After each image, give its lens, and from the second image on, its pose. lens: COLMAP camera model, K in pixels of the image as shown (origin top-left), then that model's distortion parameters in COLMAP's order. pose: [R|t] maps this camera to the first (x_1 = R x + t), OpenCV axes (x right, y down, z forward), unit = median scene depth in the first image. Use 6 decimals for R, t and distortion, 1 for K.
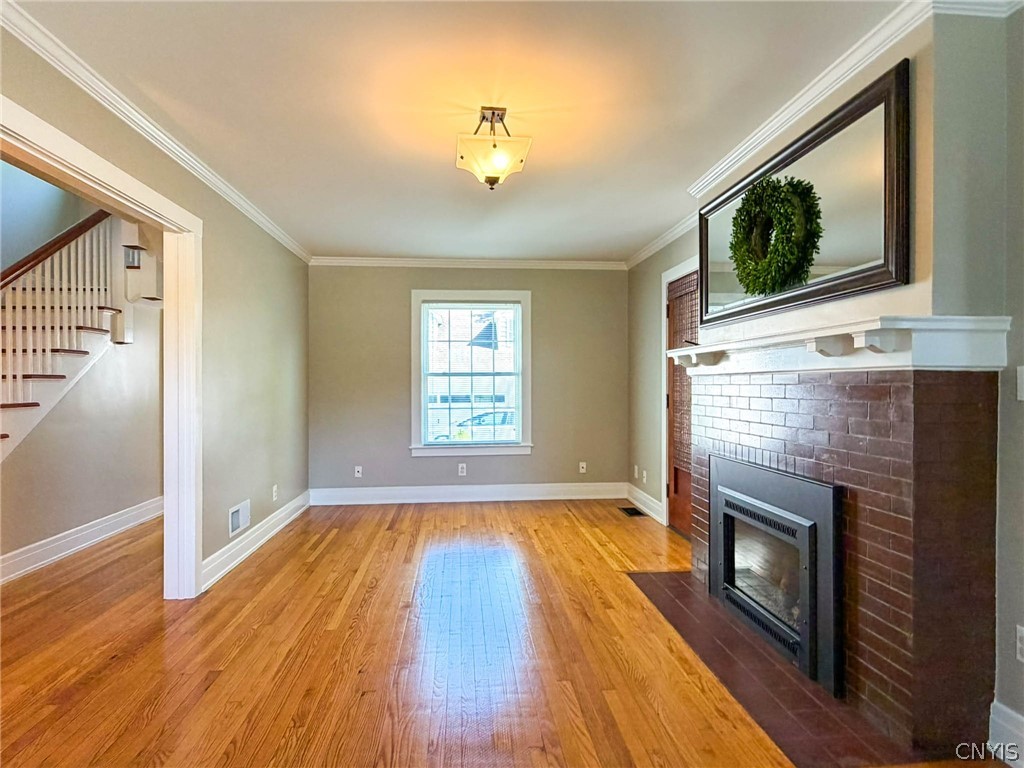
lens RADIAL K [[564.1, 0, 513.6], [0, 564.1, 385.2], [0, 0, 1]] dist [0.005157, 0.000144]
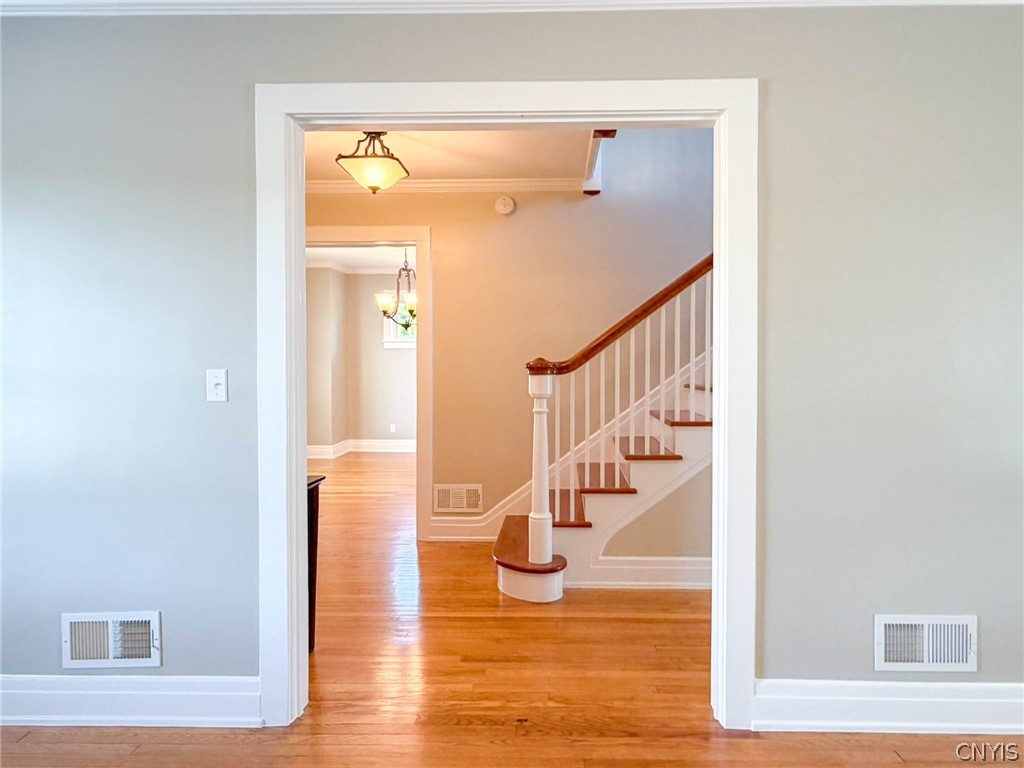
lens RADIAL K [[590.5, 0, 510.9], [0, 590.5, 378.5], [0, 0, 1]] dist [-0.000654, 0.001375]
pose [[-0.119048, 0.020604, -0.992675, 0.071835], [-0.003048, 0.999772, 0.021116, -0.002643], [0.992884, 0.005540, -0.118958, 0.911225]]
